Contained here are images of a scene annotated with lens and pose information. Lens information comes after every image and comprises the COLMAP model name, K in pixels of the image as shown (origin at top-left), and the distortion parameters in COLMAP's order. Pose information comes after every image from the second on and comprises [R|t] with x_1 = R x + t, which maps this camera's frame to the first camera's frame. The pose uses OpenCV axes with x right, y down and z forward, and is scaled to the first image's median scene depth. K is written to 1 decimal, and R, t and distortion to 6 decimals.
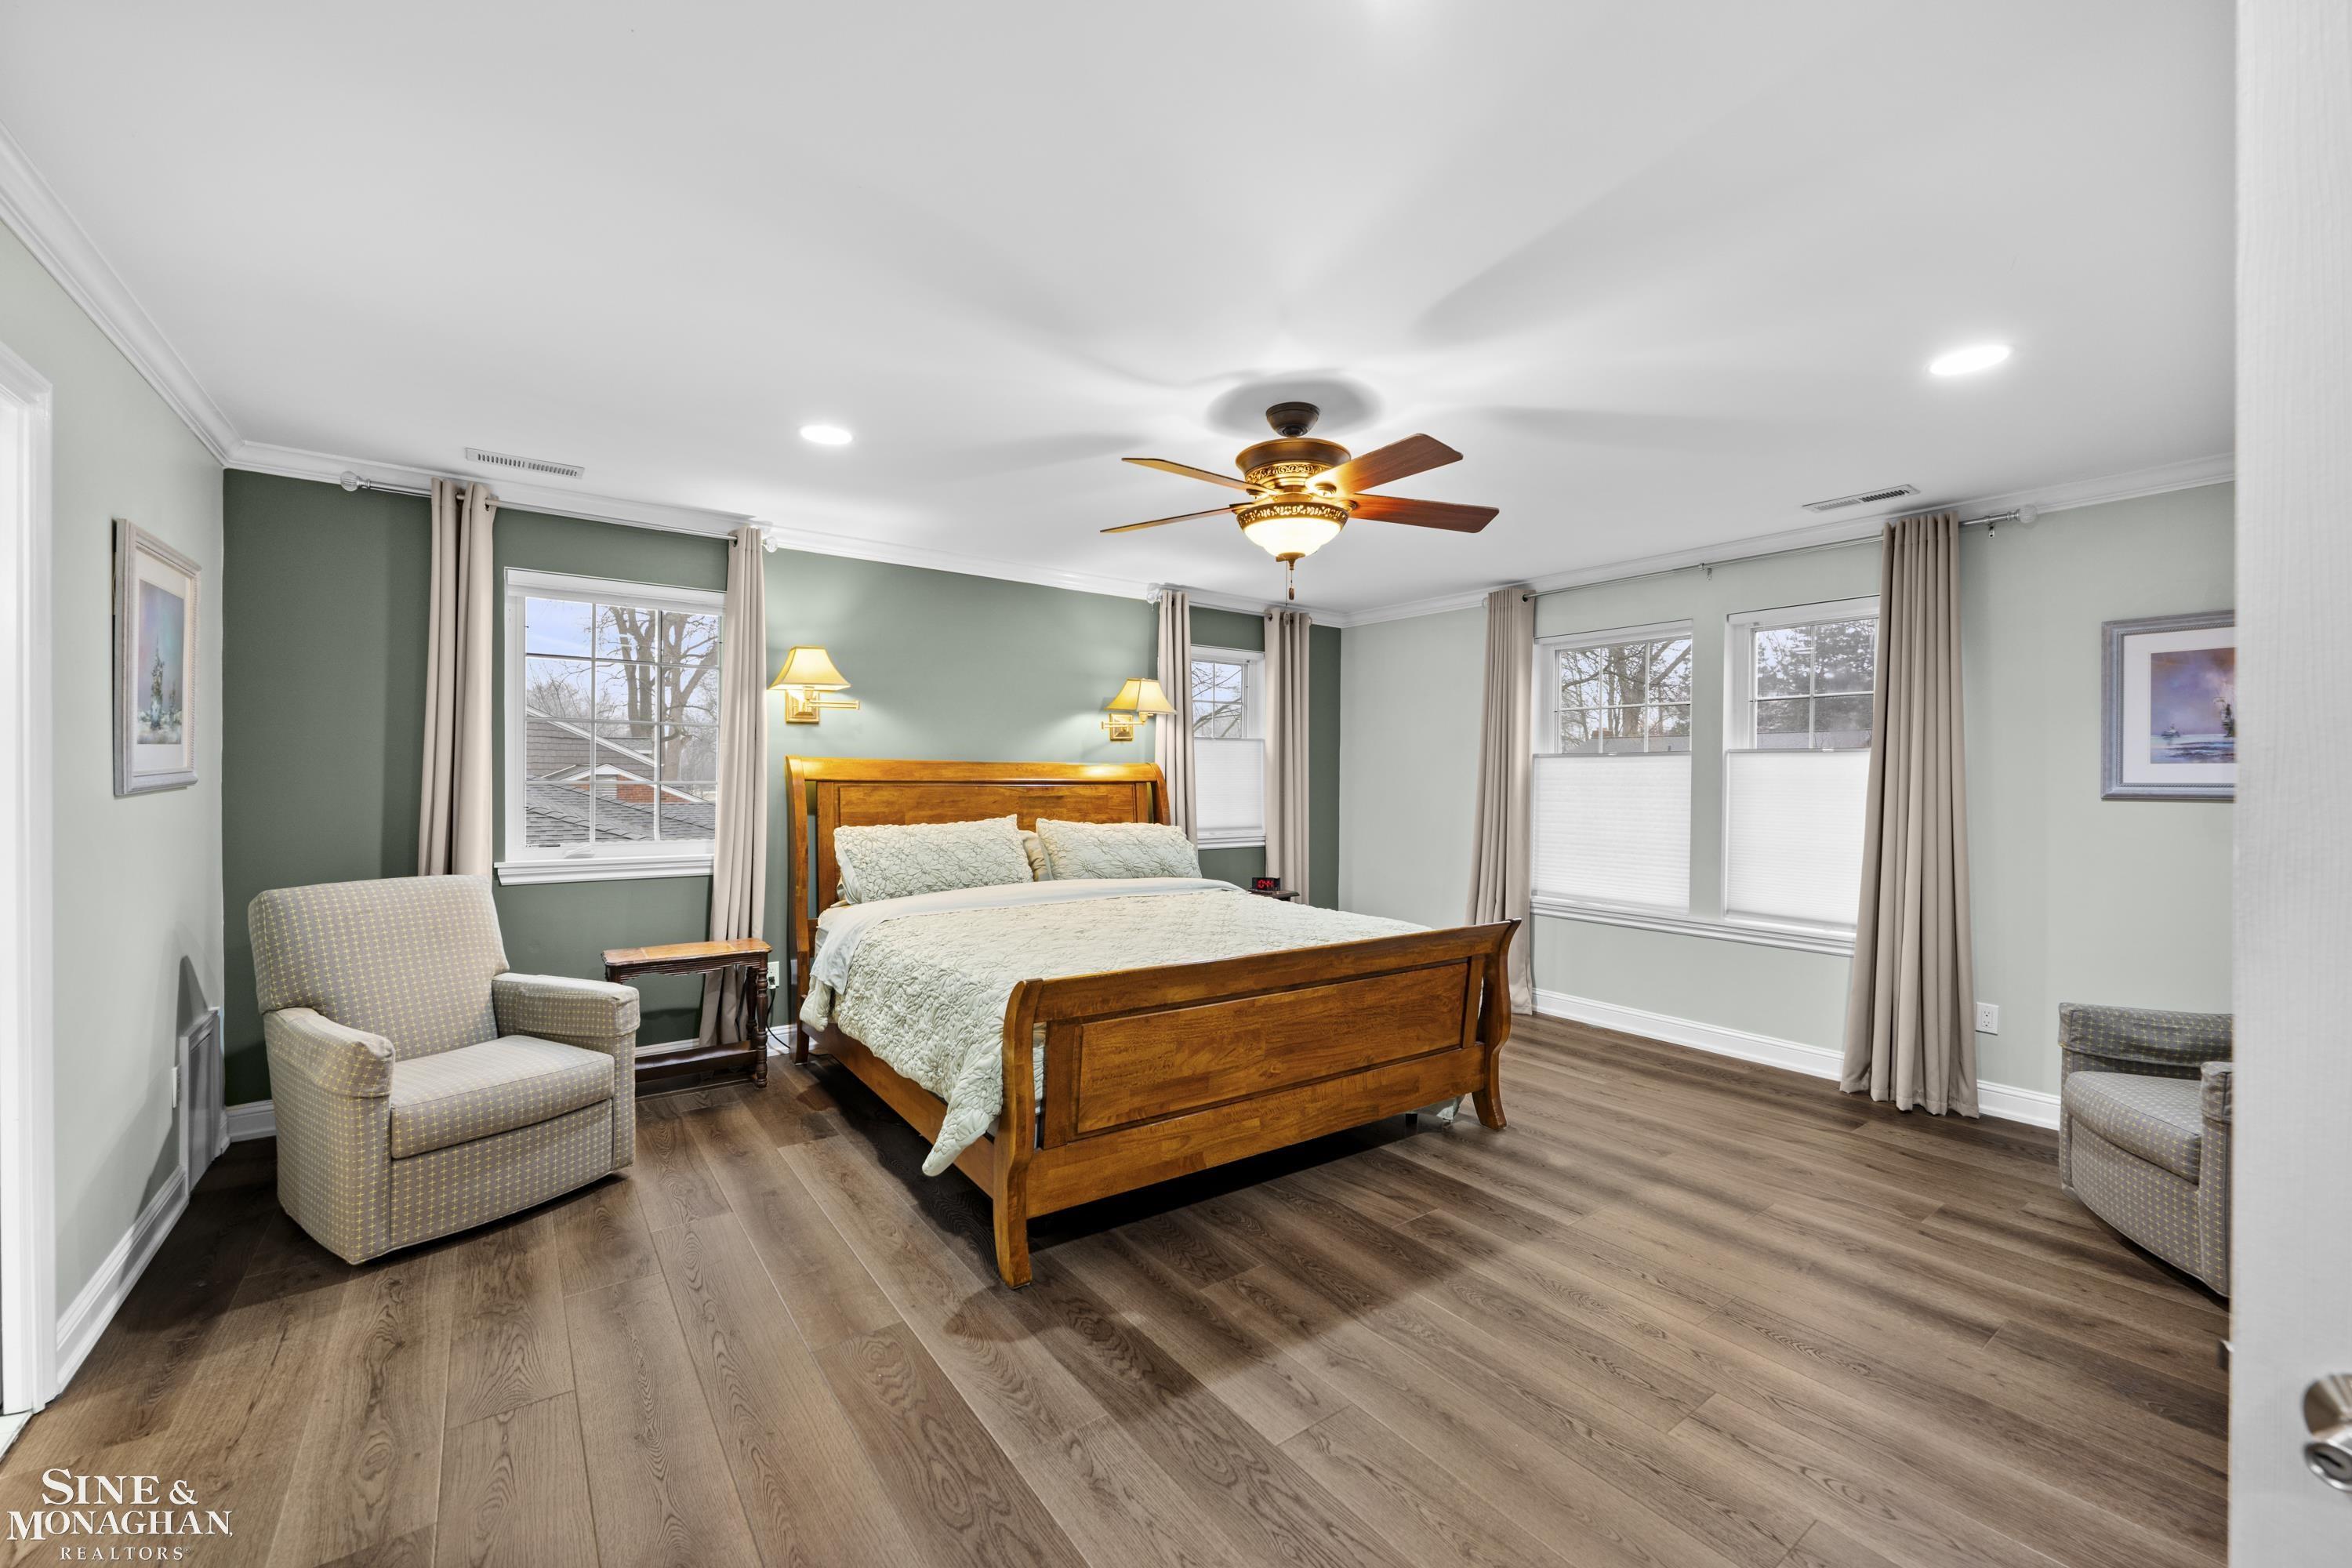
lens RADIAL K [[942.4, 0, 1170.0], [0, 942.4, 778.1], [0, 0, 1]] dist [0.000064, -0.000080]
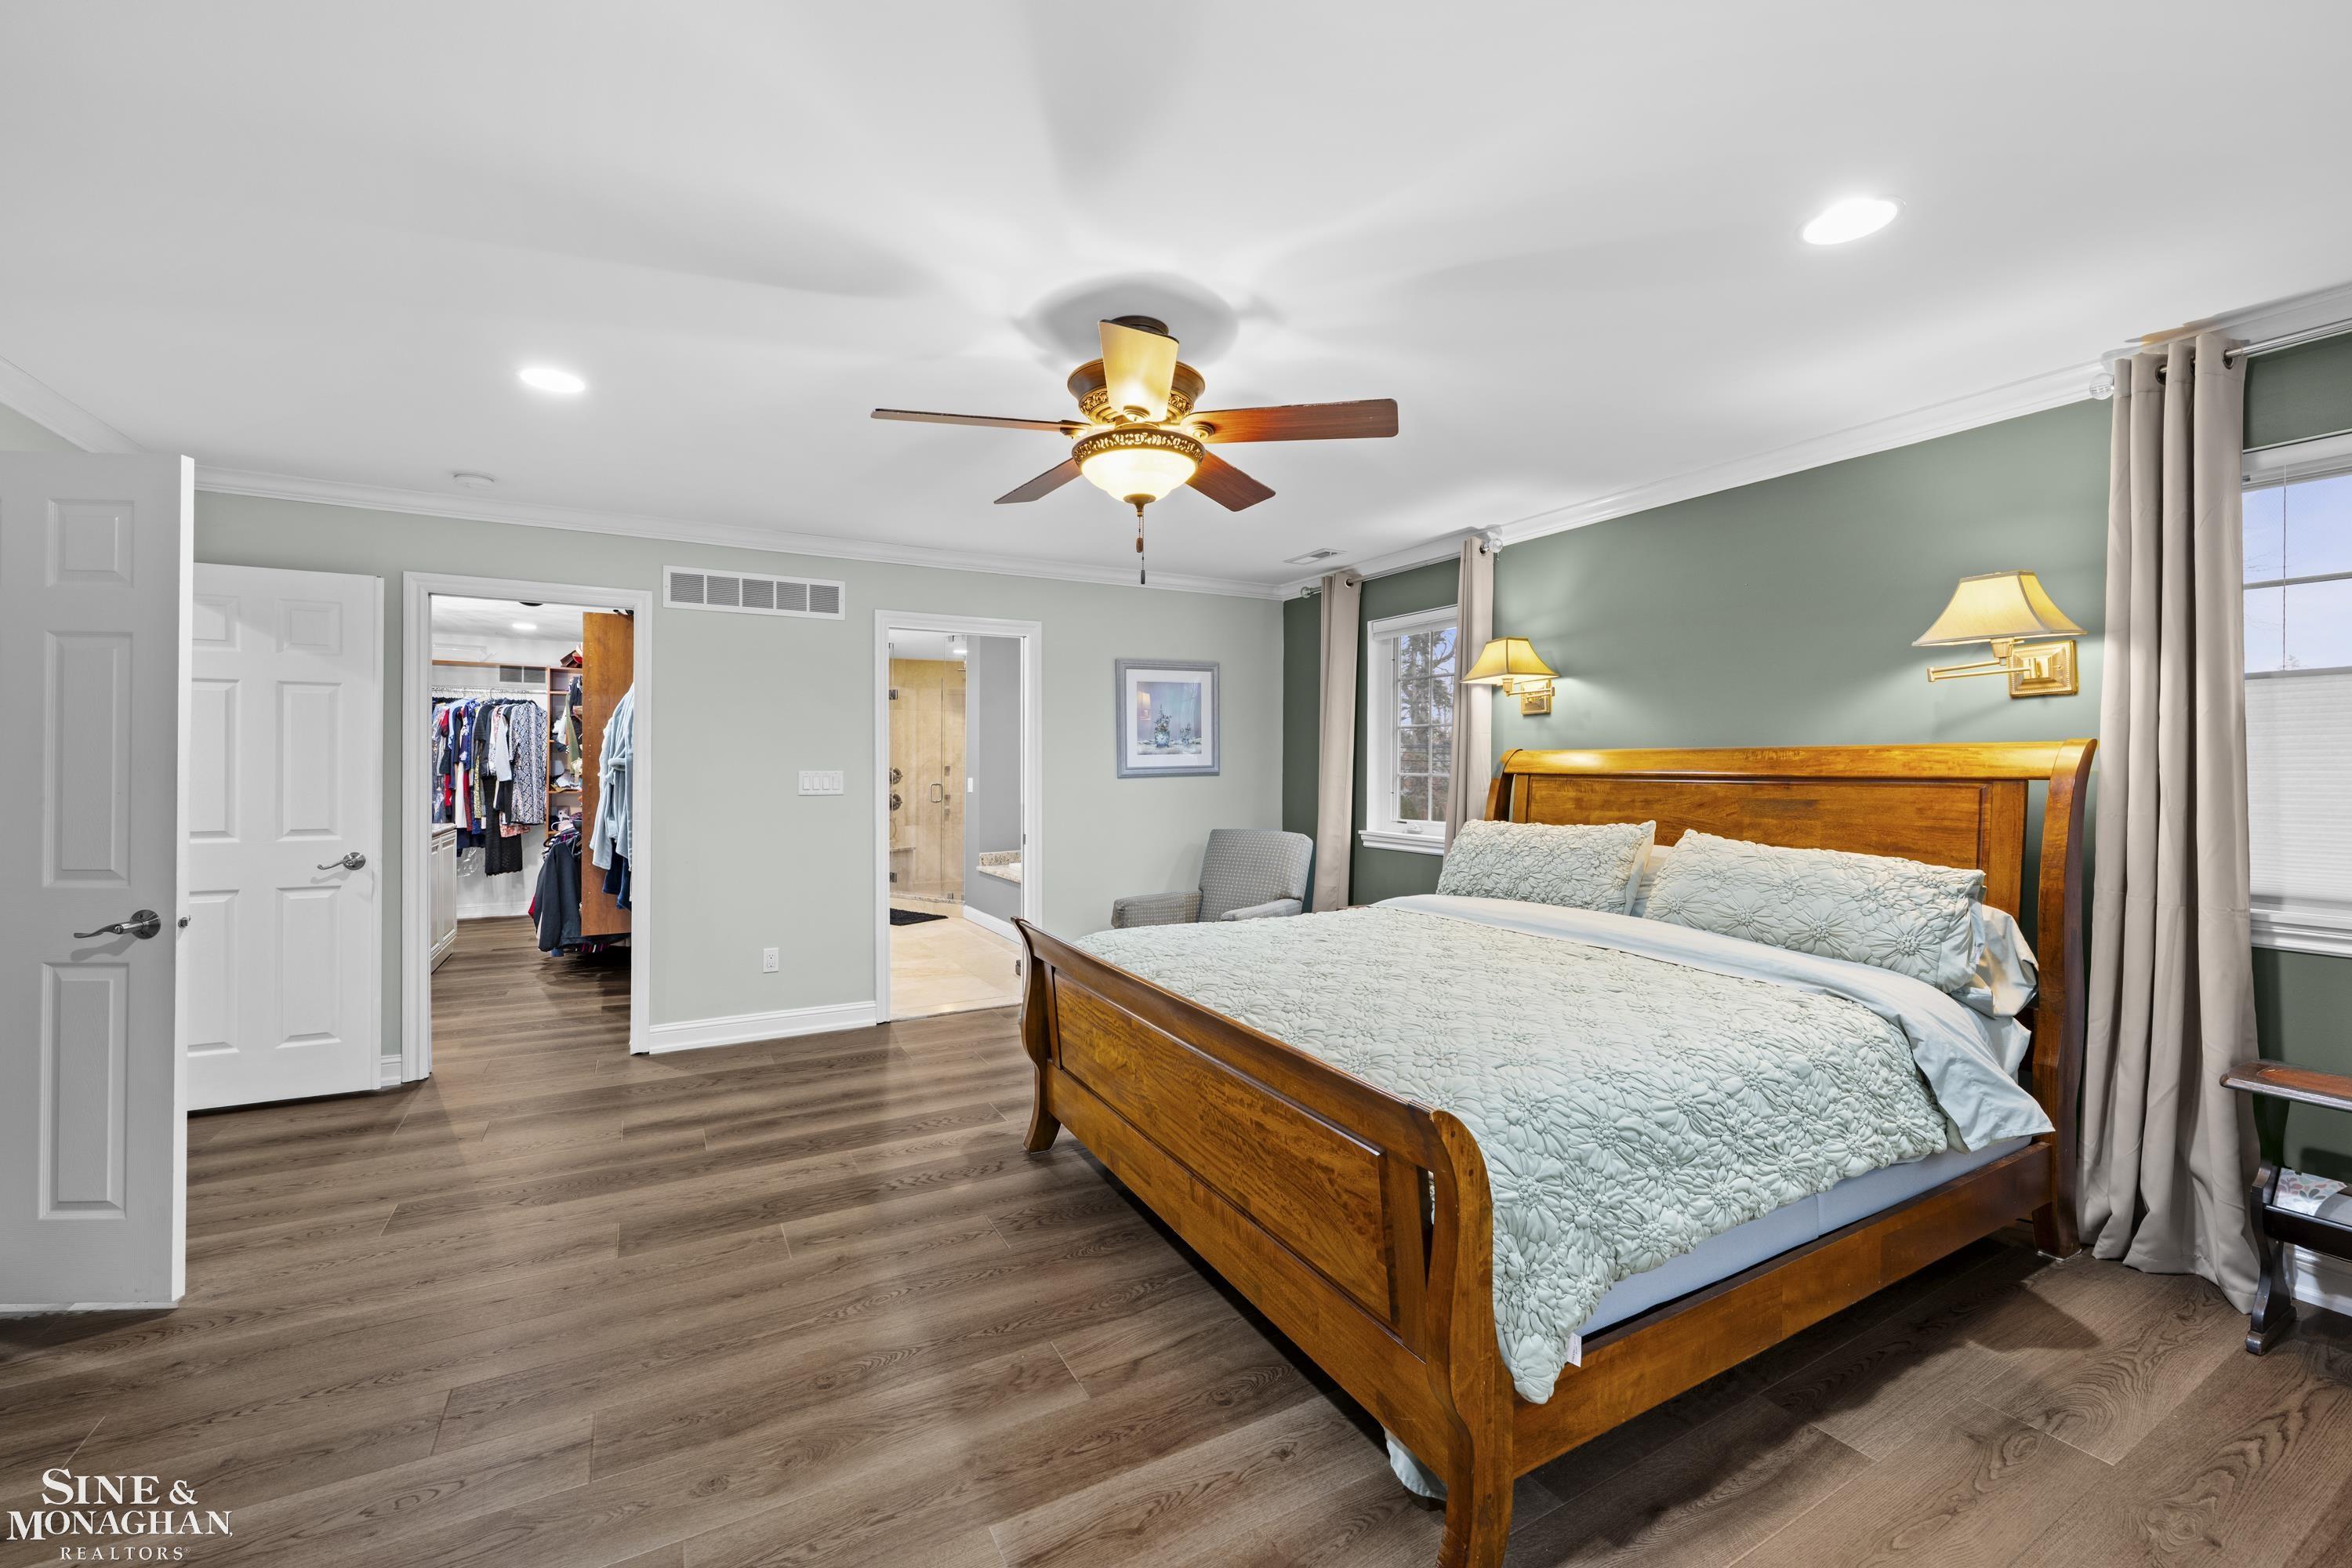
lens RADIAL K [[942.4, 0, 1166.9], [0, 942.4, 769.5], [0, 0, 1]] dist [0.000064, -0.000080]
pose [[-0.129613, -0.006003, -0.991546, 0.787632], [-0.005283, 0.999972, -0.005364, 0.006382], [0.991551, 0.004543, -0.129641, 0.942044]]
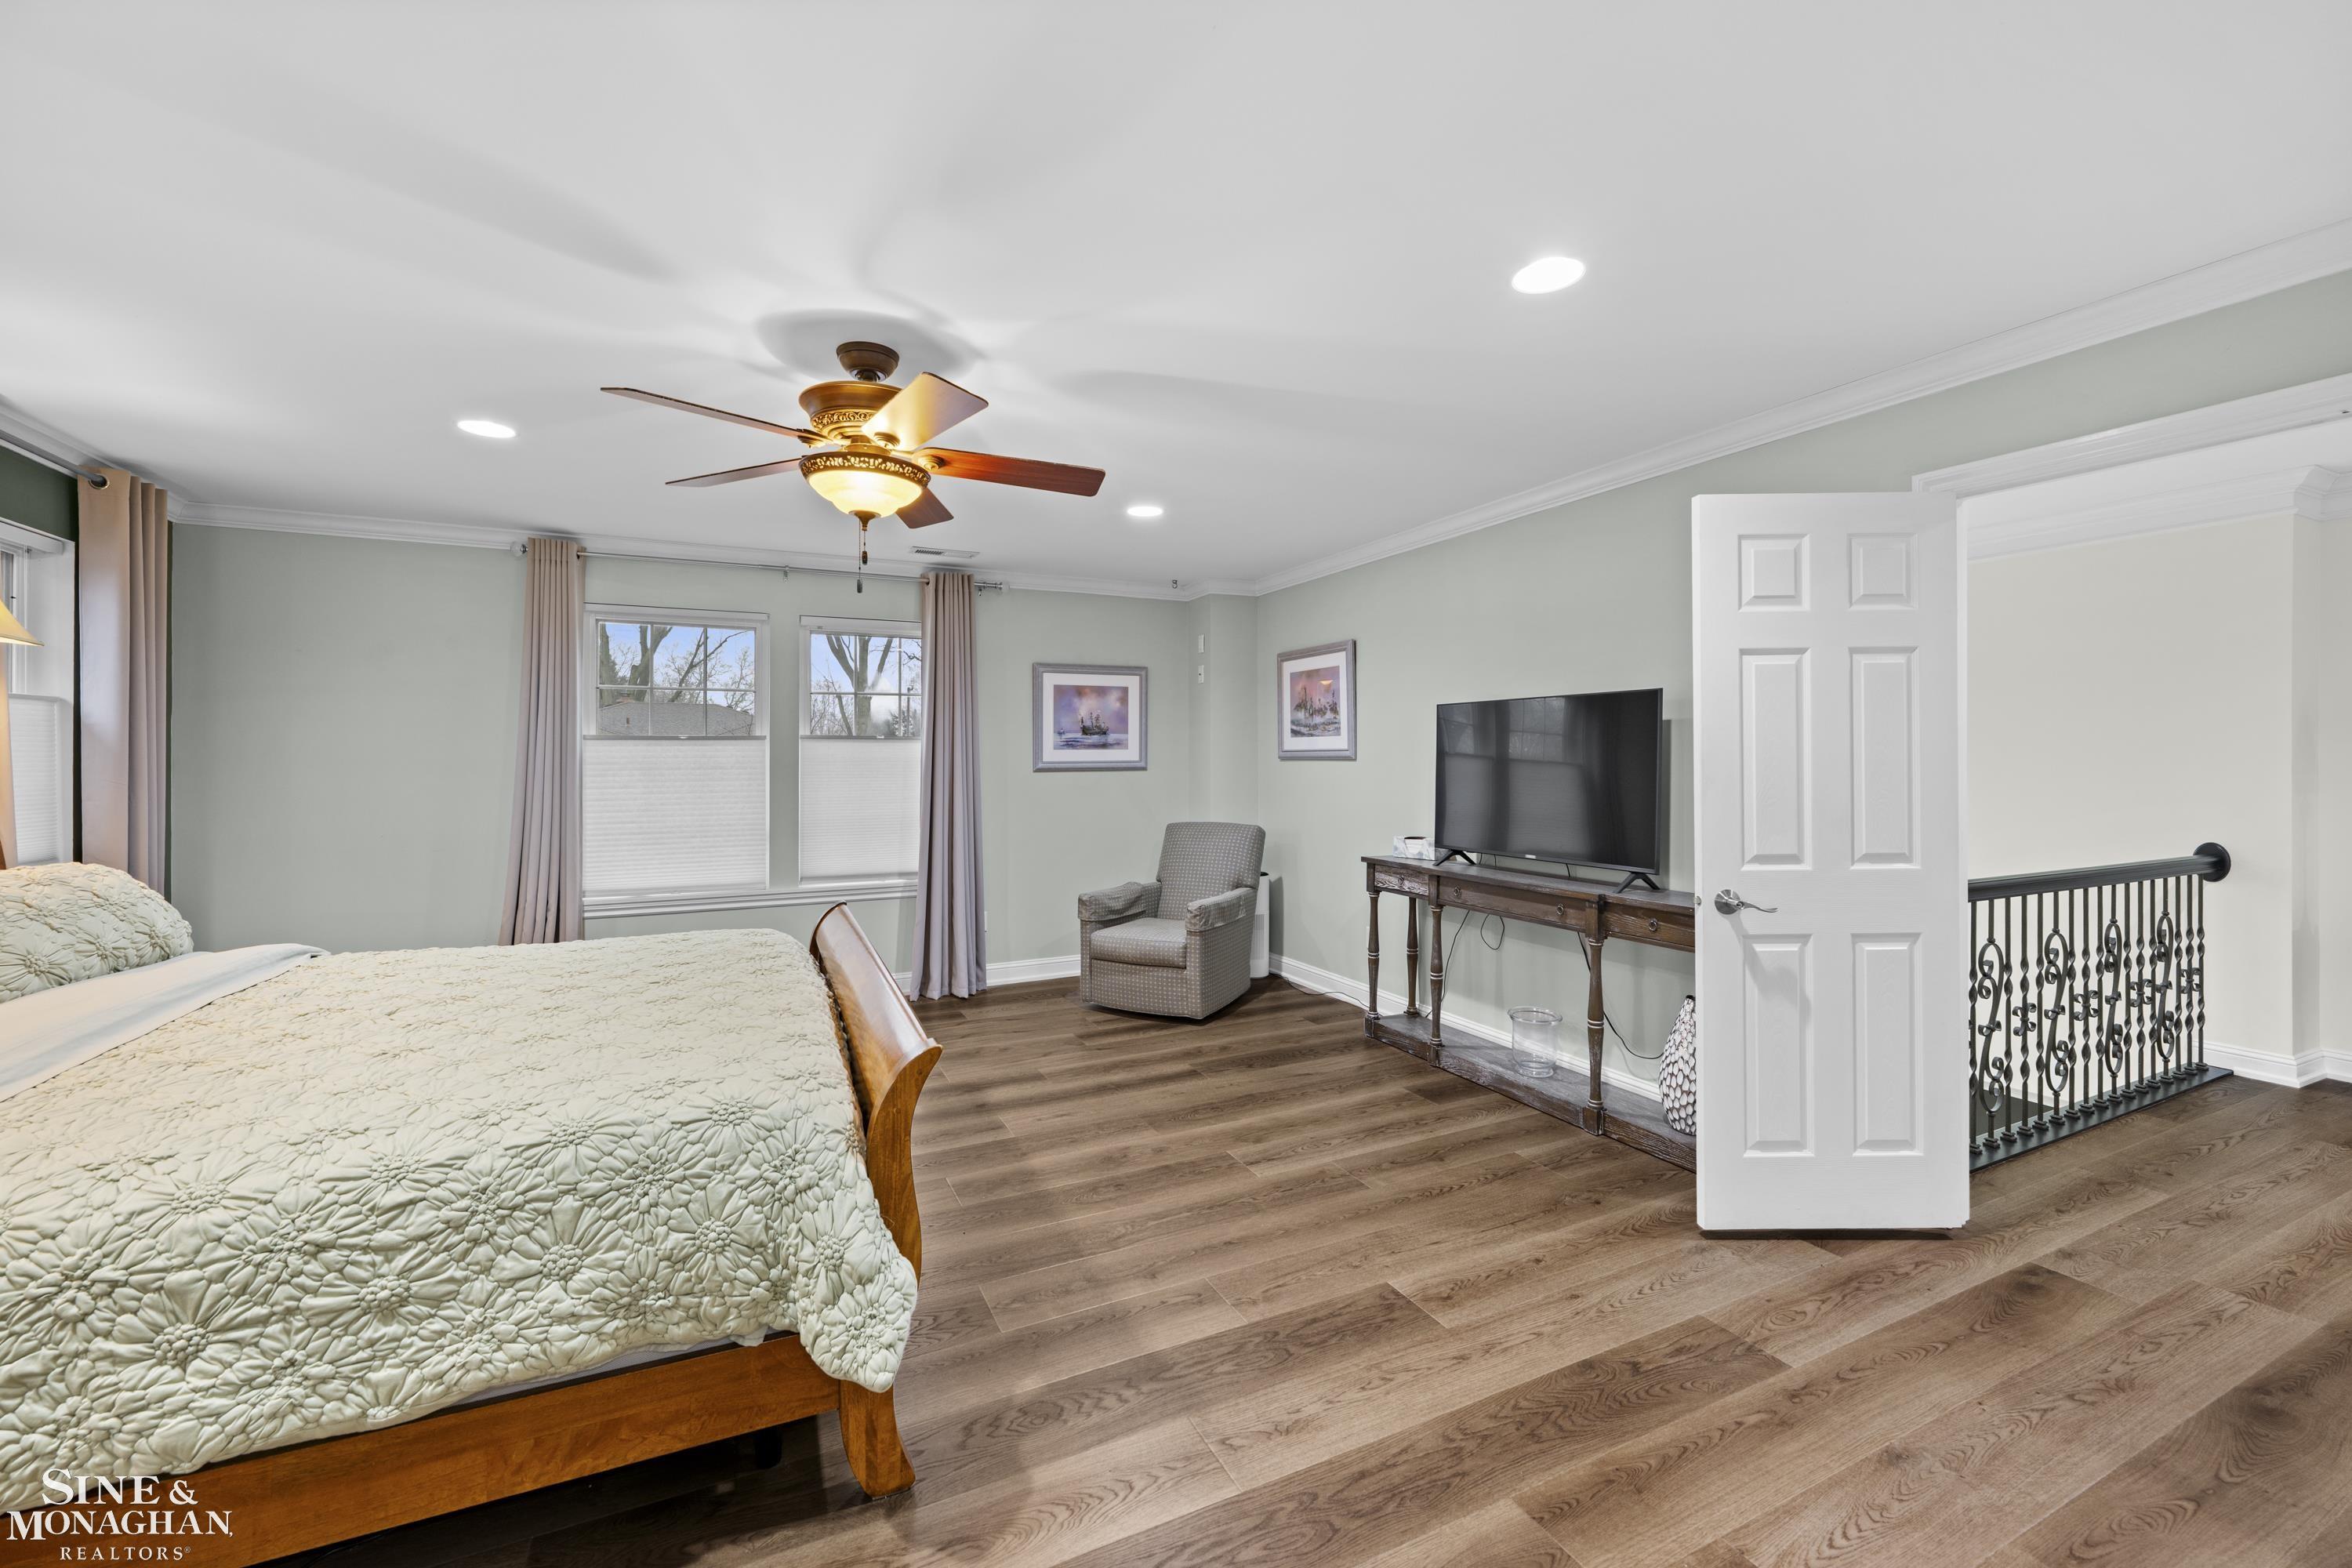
lens RADIAL K [[942.4, 0, 1183.6], [0, 942.4, 753.5], [0, 0, 1]] dist [0.000064, -0.000080]
pose [[0.178596, -0.003031, 0.983918, -0.570367], [0.007171, 0.999973, 0.001779, -0.009712], [-0.983896, 0.006738, 0.178613, 0.455970]]
